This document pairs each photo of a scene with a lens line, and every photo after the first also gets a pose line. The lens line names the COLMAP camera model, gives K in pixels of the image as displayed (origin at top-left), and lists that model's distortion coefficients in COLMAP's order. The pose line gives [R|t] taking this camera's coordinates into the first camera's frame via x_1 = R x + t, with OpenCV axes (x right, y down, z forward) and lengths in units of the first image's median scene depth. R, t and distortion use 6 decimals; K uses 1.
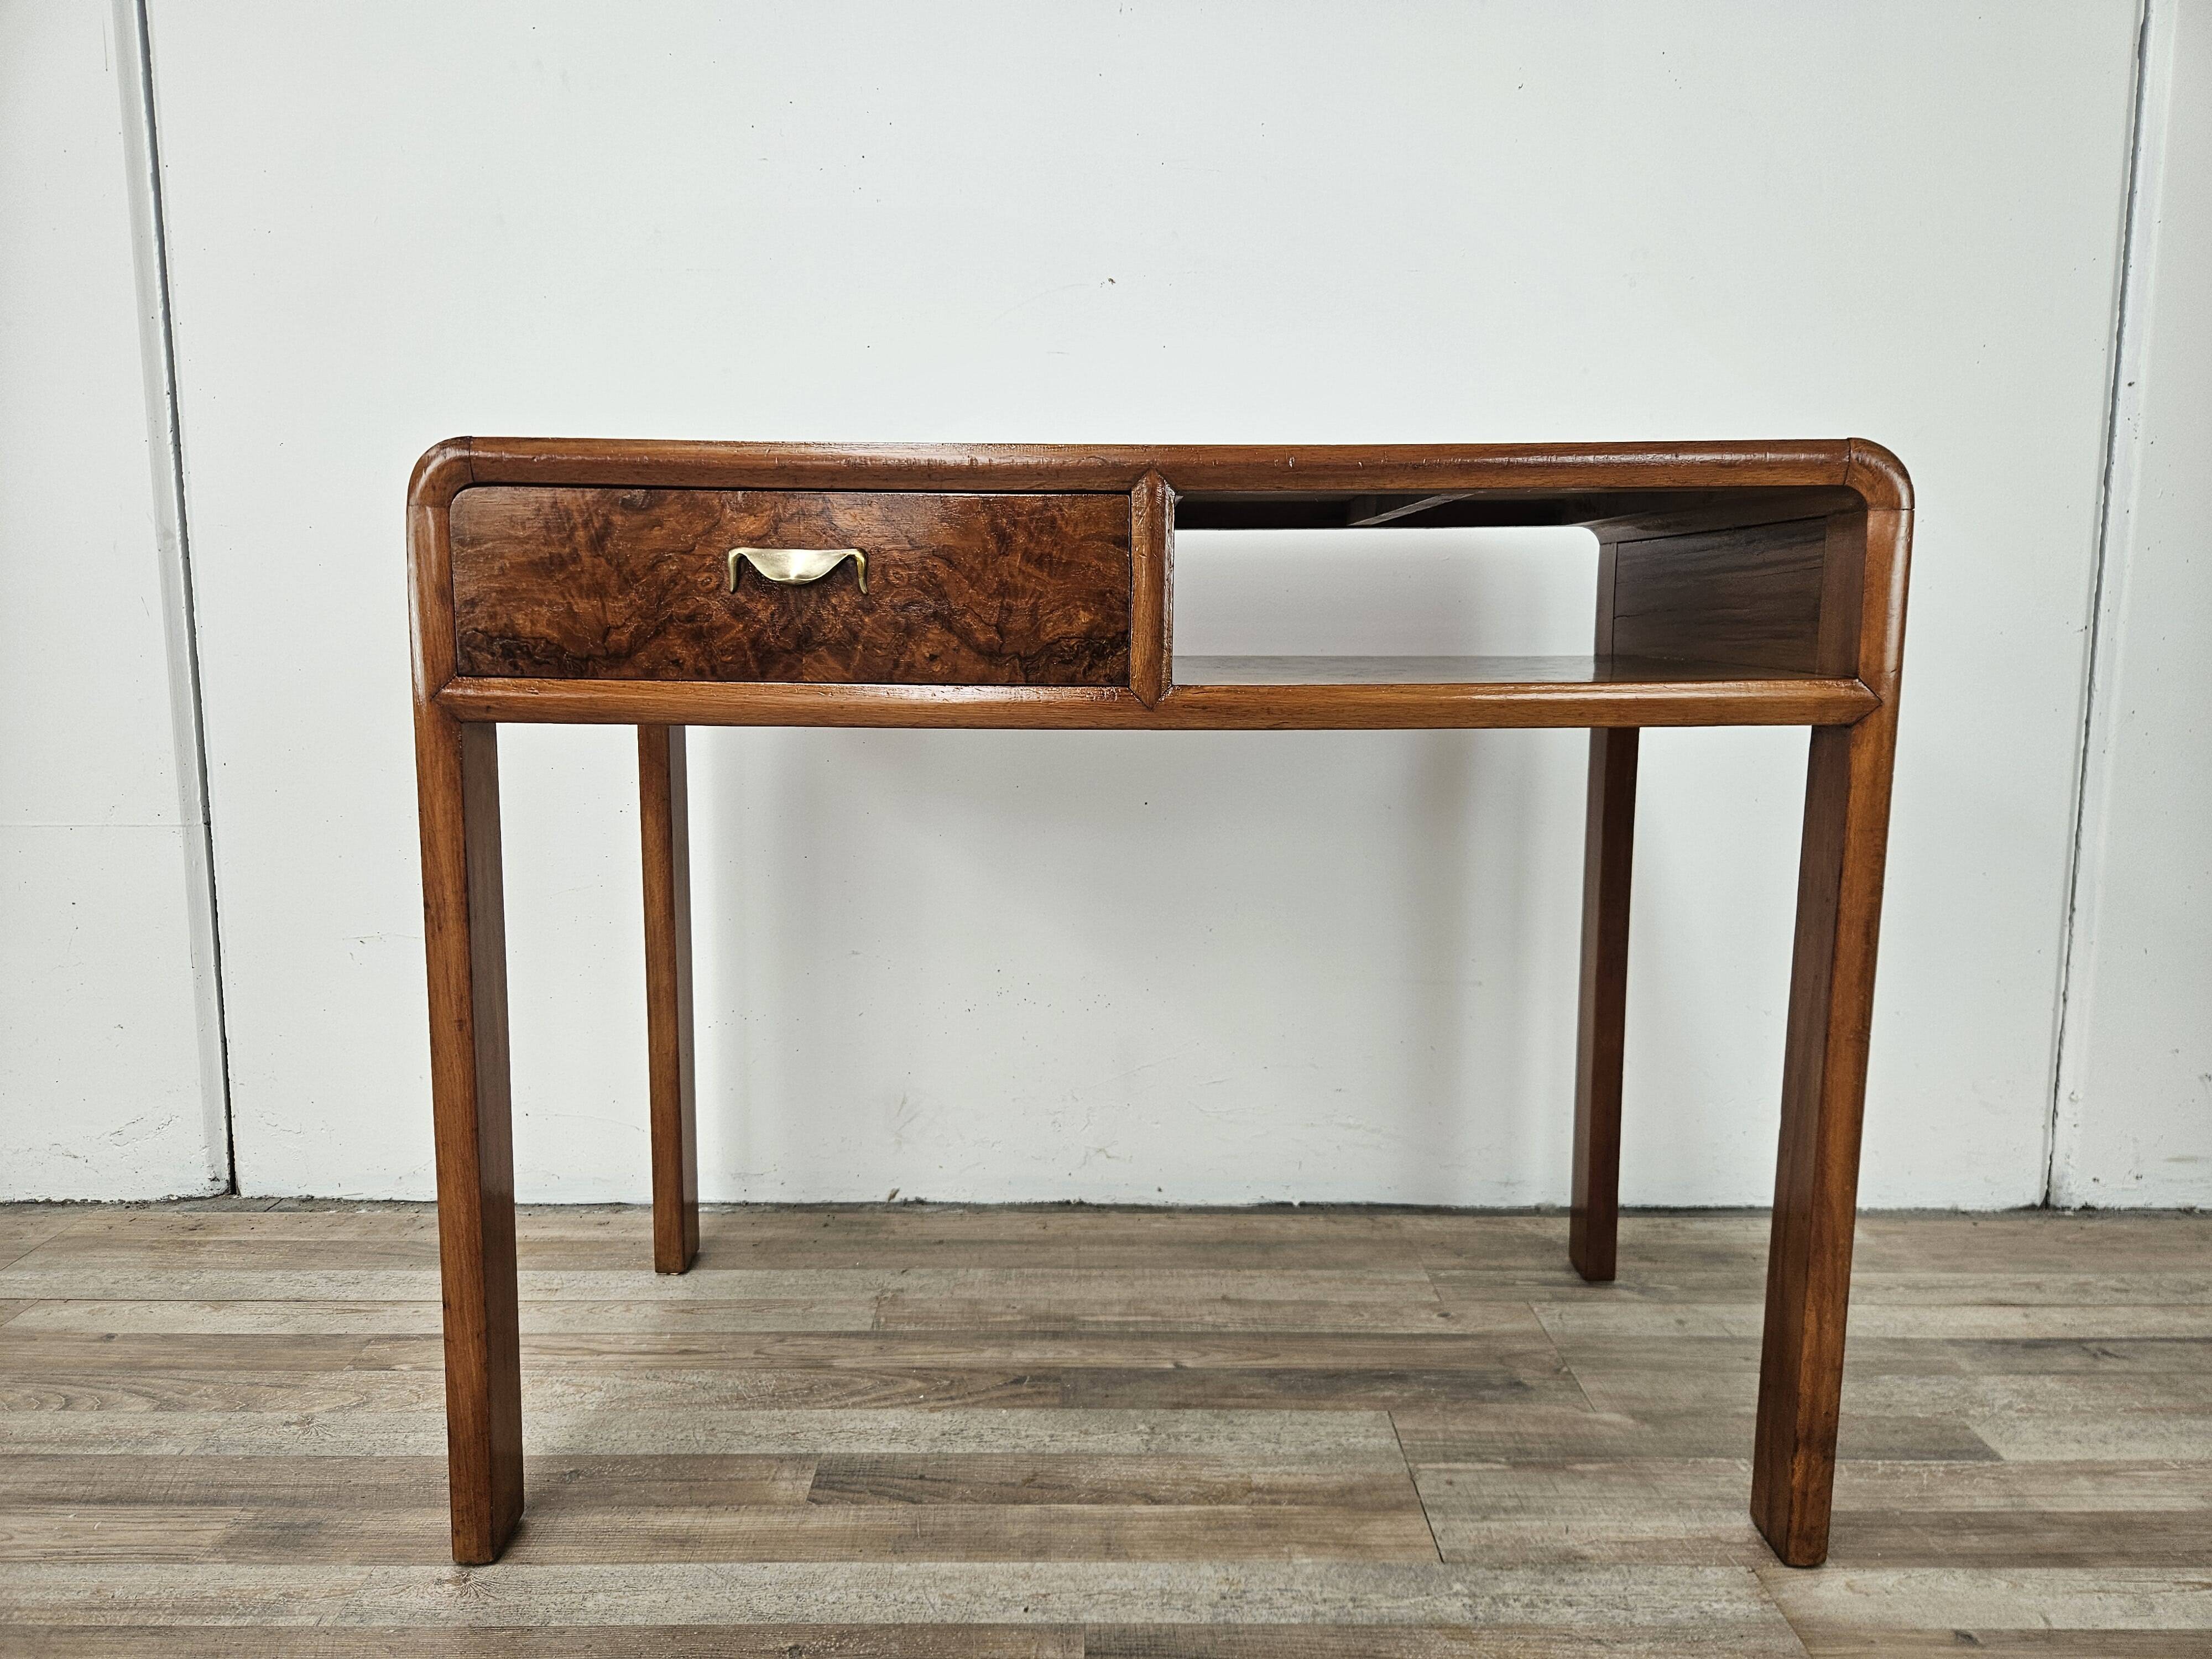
lens RADIAL K [[1508.0, 0, 1099.8], [0, 1508.0, 816.0], [0, 0, 1]] dist [0.052051, -0.052677]
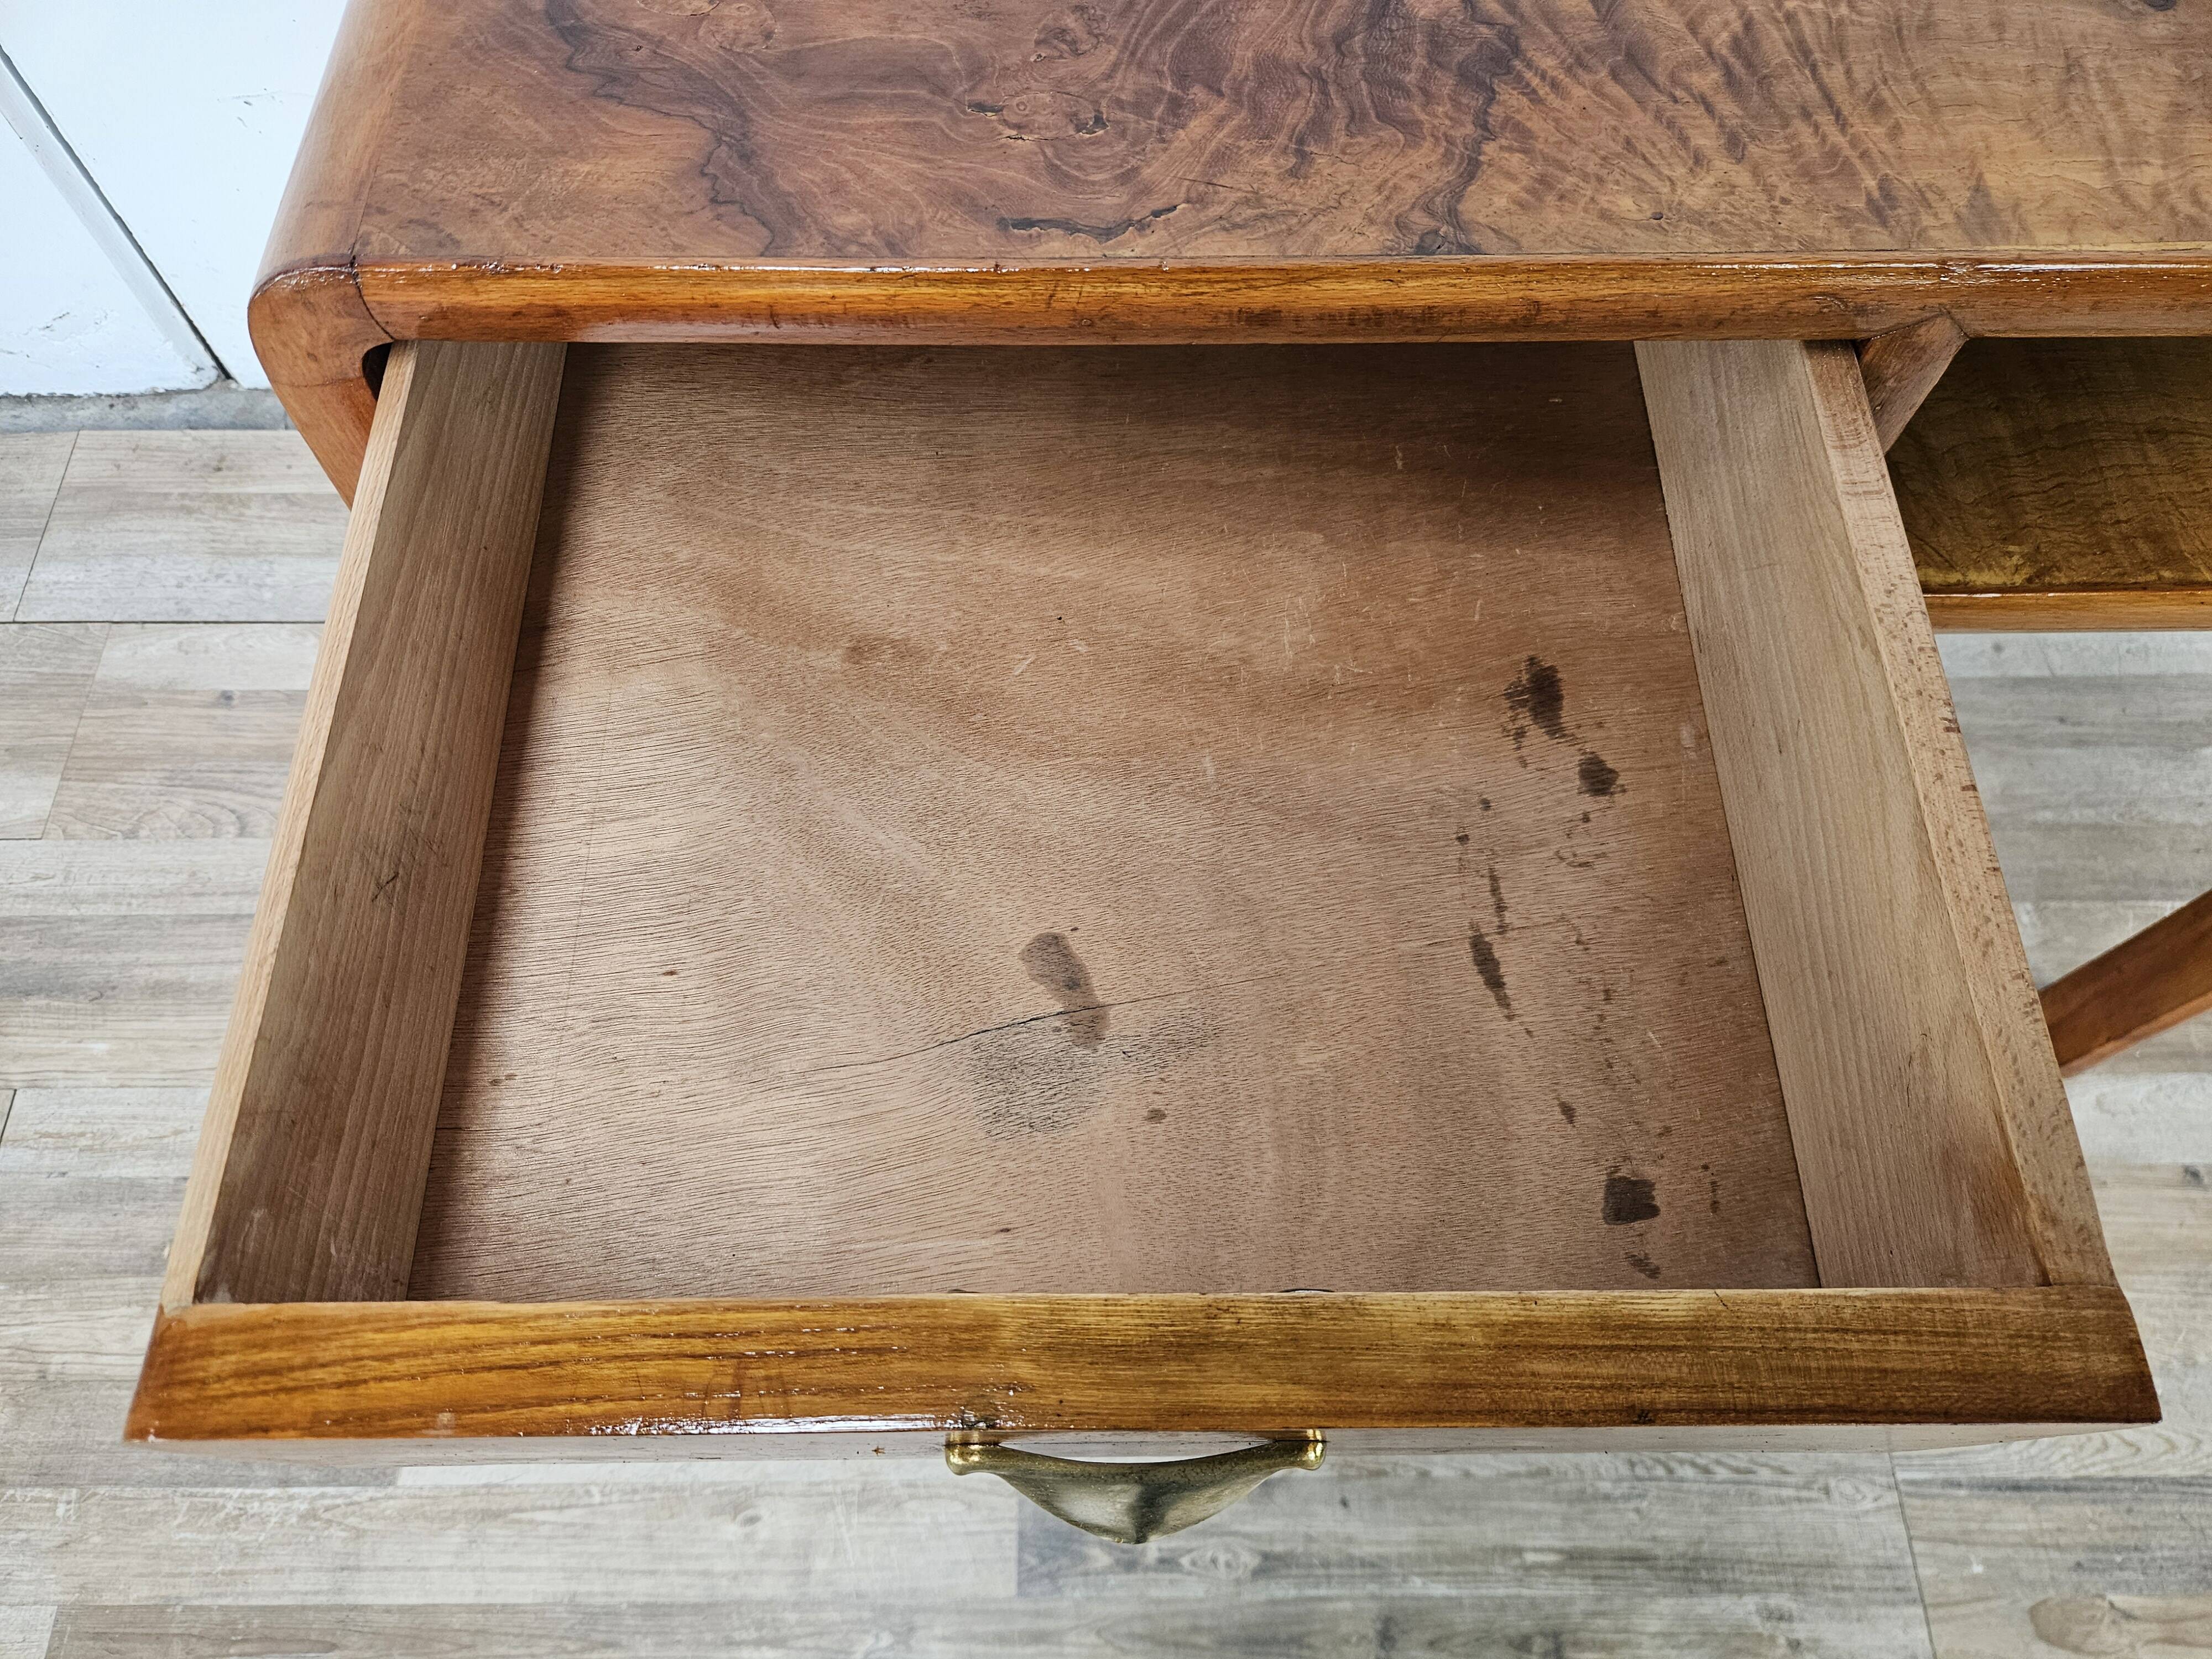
lens RADIAL K [[1508.0, 0, 1078.0], [0, 1508.0, 839.5], [0, 0, 1]] dist [0.052051, -0.052677]
pose [[0.999929, -0.008314, -0.008480, -0.168904], [0.011670, 0.555420, 0.831488, -0.412279], [-0.002203, -0.831528, 0.555478, 0.512135]]
